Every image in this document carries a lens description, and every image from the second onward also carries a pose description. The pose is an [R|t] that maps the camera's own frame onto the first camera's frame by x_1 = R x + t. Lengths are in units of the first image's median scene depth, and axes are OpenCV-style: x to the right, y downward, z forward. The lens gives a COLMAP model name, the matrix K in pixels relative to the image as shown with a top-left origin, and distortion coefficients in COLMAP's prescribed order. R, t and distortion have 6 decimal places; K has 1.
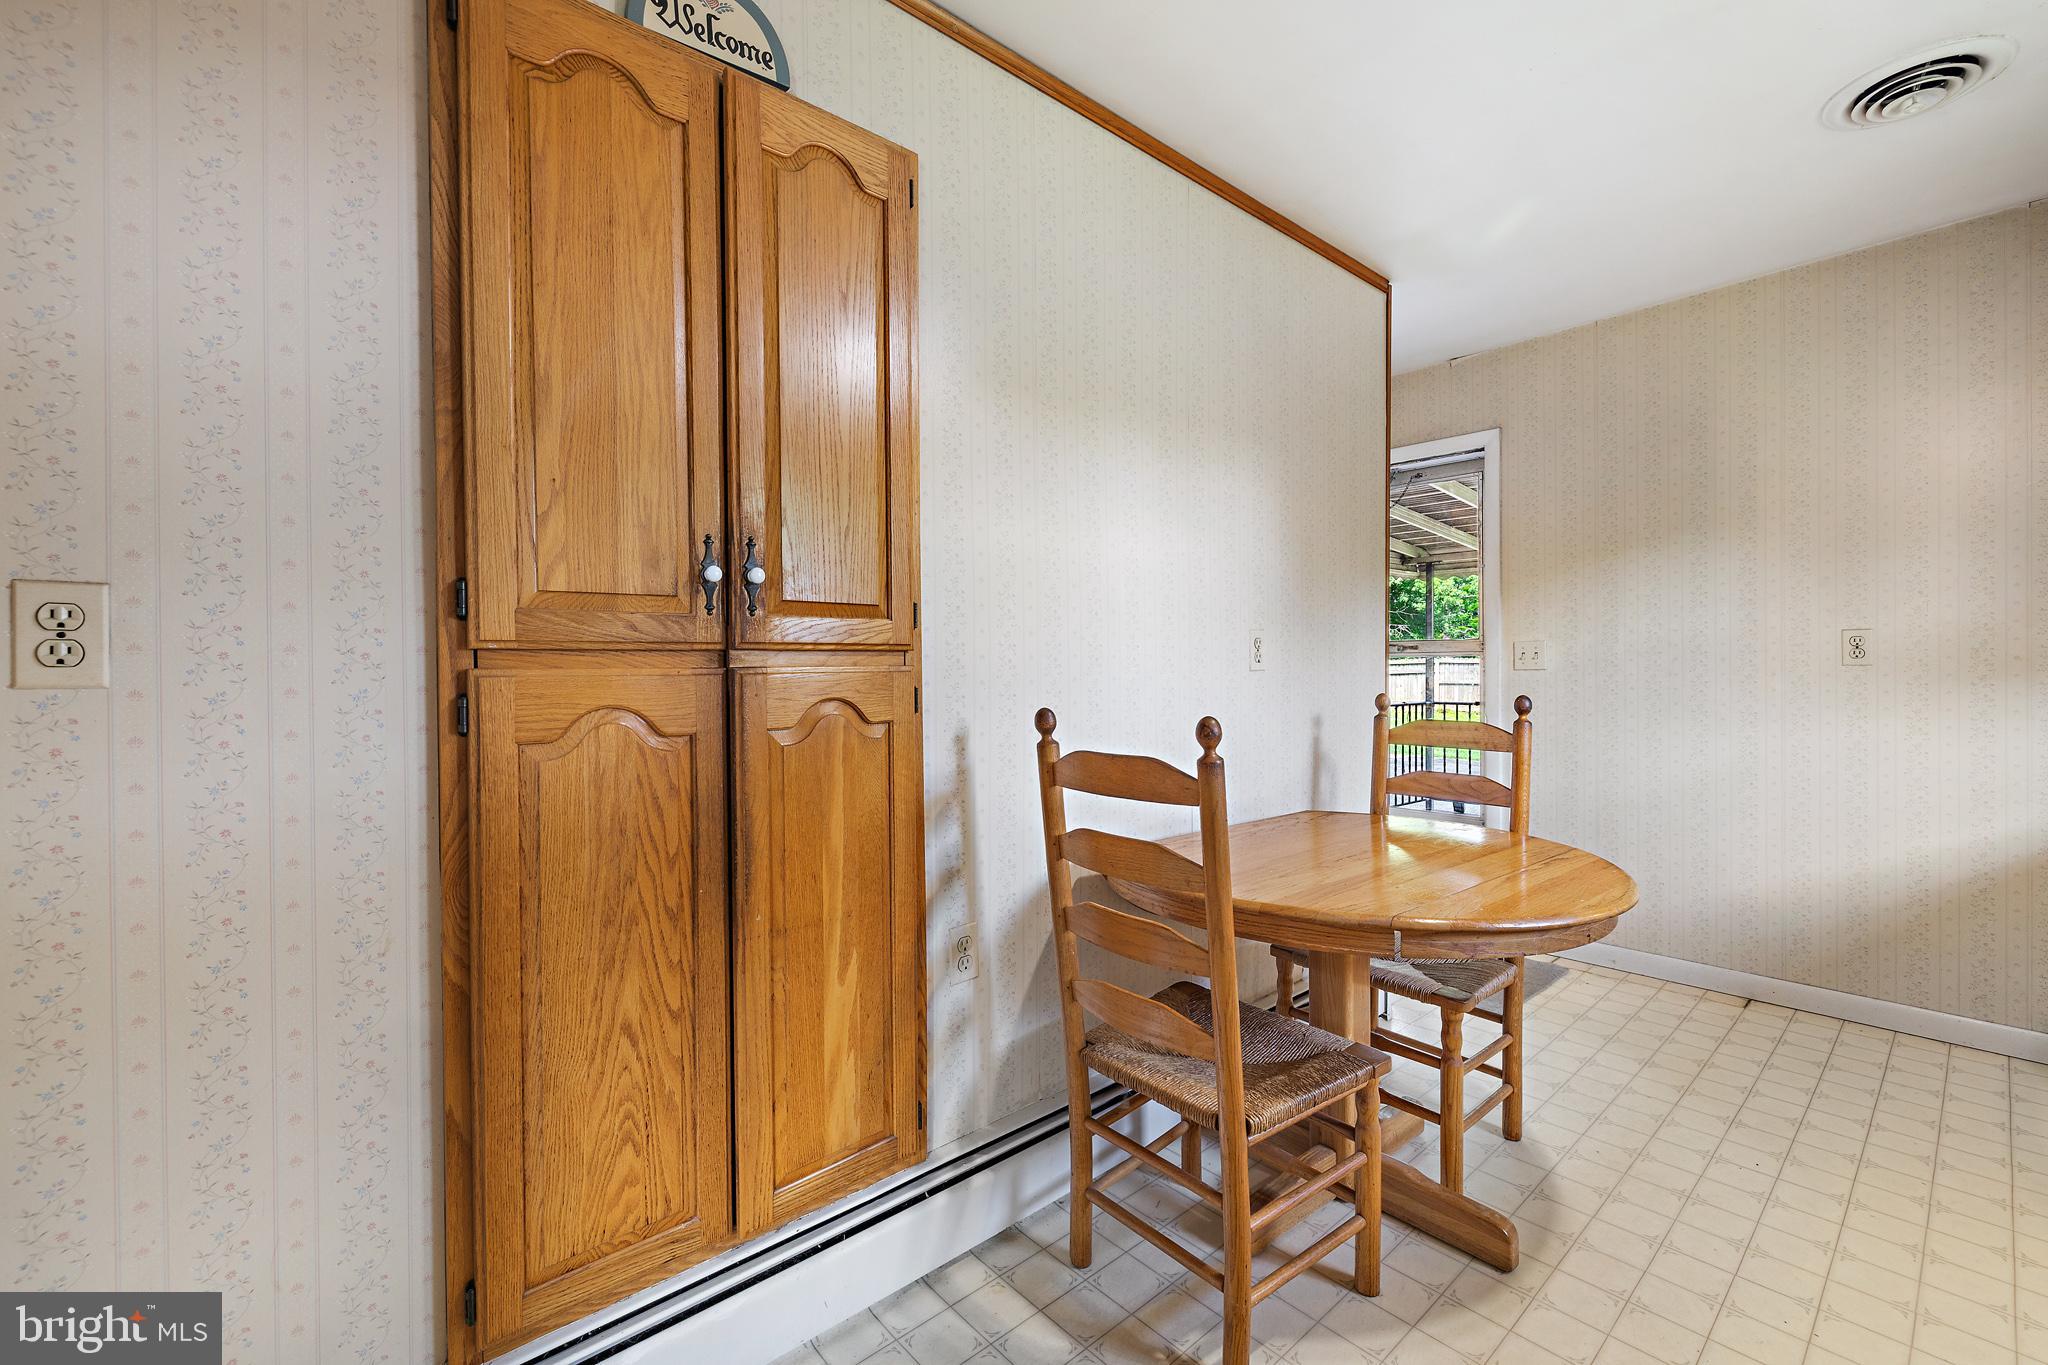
lens RADIAL K [[862.3, 0, 1028.1], [0, 862.3, 683.2], [0, 0, 1]] dist [0.002555, 0.000185]
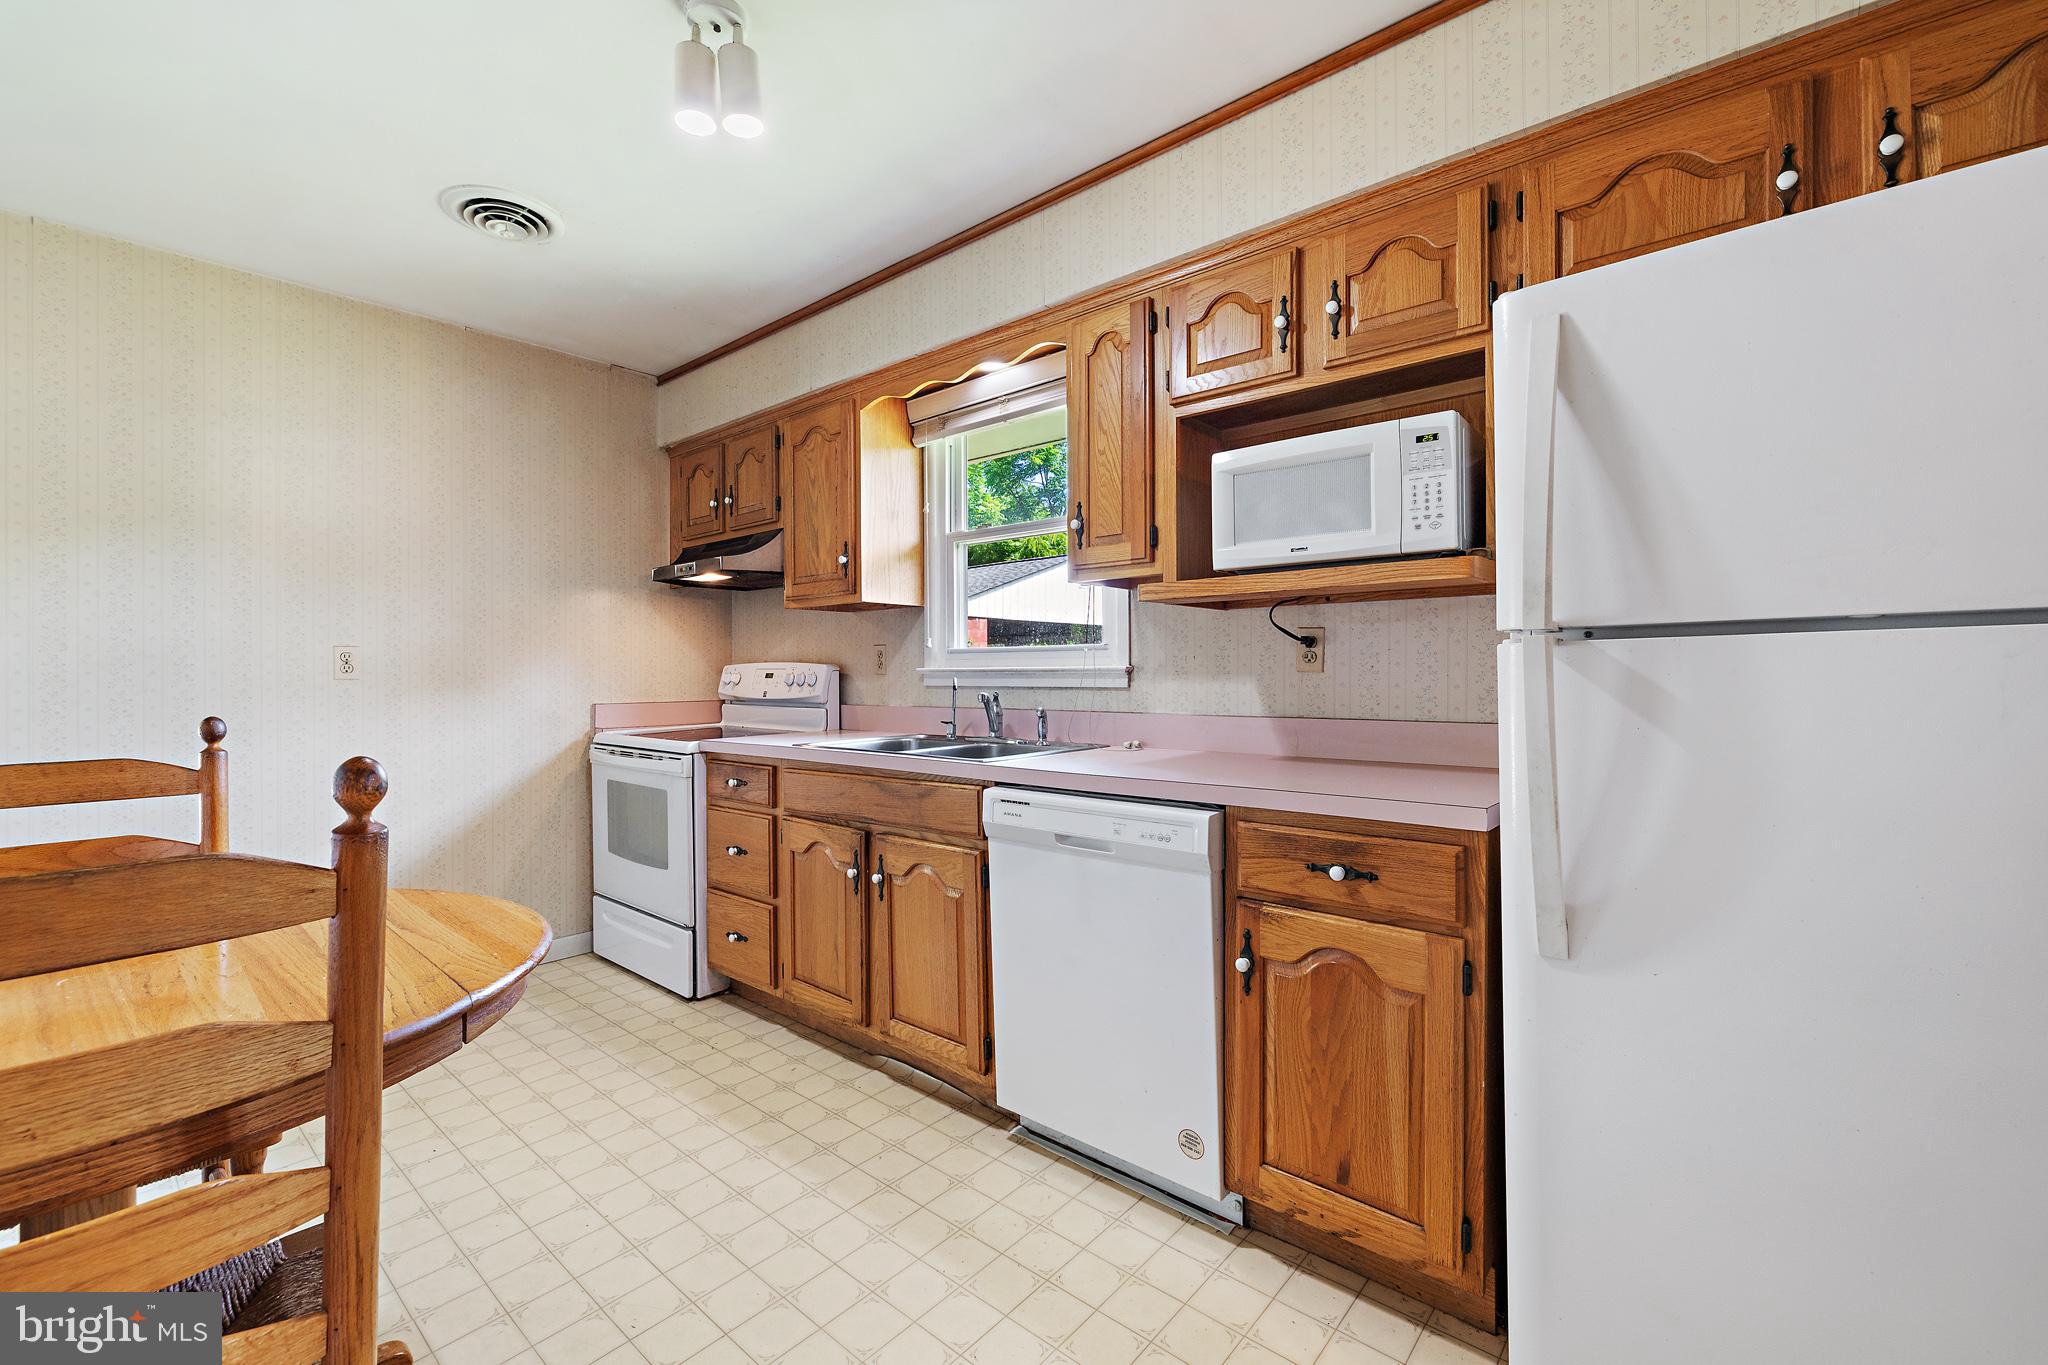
lens RADIAL K [[862.3, 0, 1025.1], [0, 862.3, 673.9], [0, 0, 1]] dist [0.002555, 0.000185]
pose [[-0.130874, 0.005824, 0.991382, -0.280293], [0.026456, 0.999647, -0.002380, -0.003401], [-0.991046, 0.025916, -0.130981, 0.386089]]
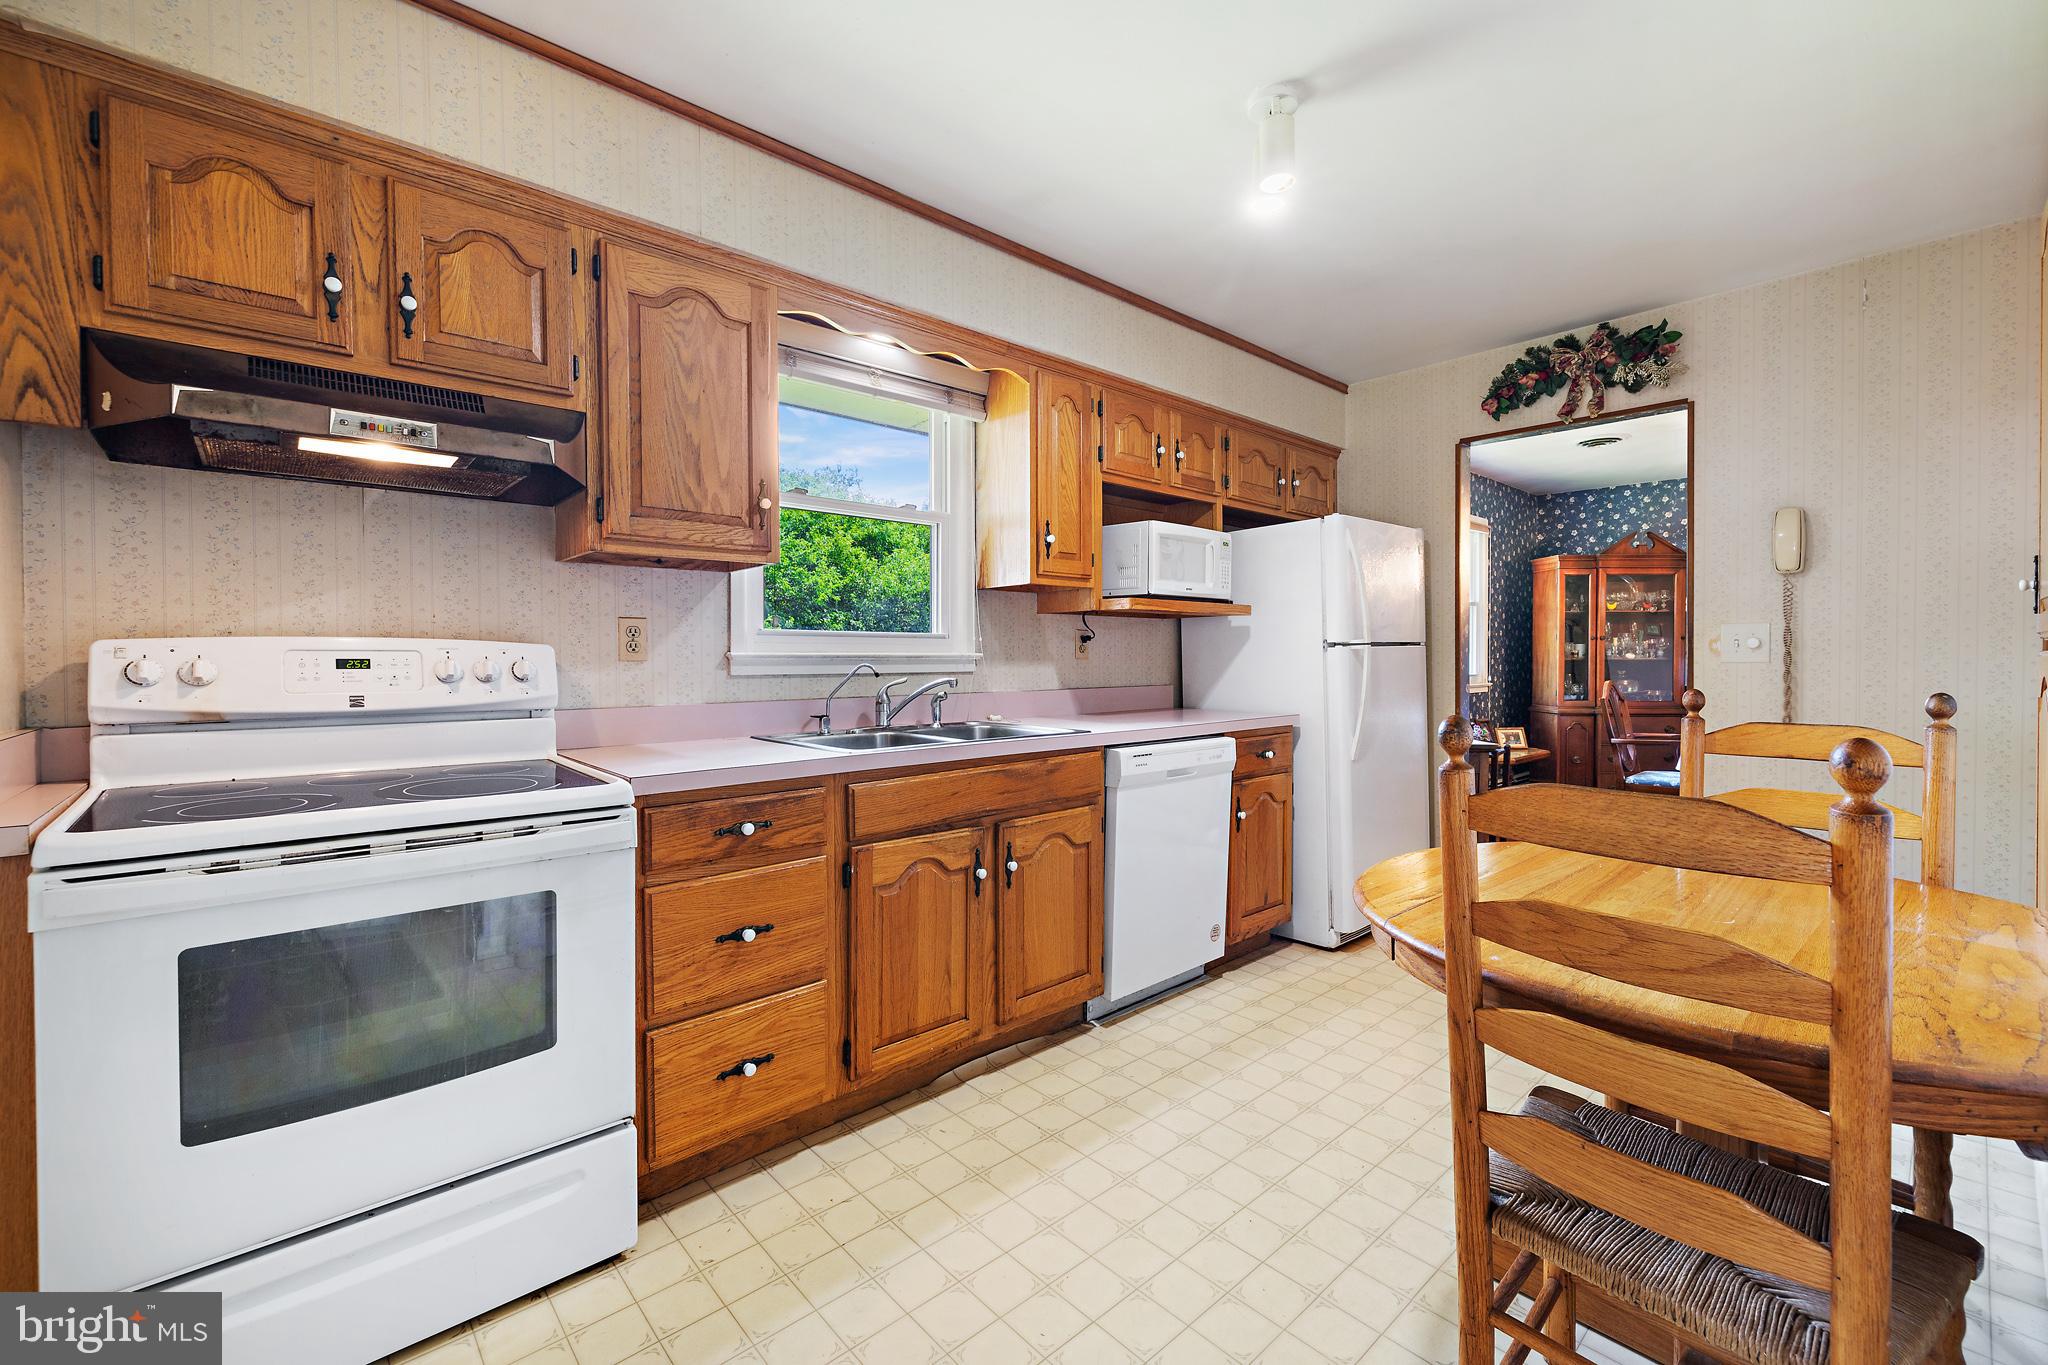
lens RADIAL K [[862.3, 0, 1021.0], [0, 862.3, 668.4], [0, 0, 1]] dist [0.002555, 0.000185]
pose [[-0.999899, 0.007796, -0.011889, 0.905995], [0.007386, 0.999390, 0.034120, -0.038200], [0.012148, 0.034029, -0.999347, 1.583926]]
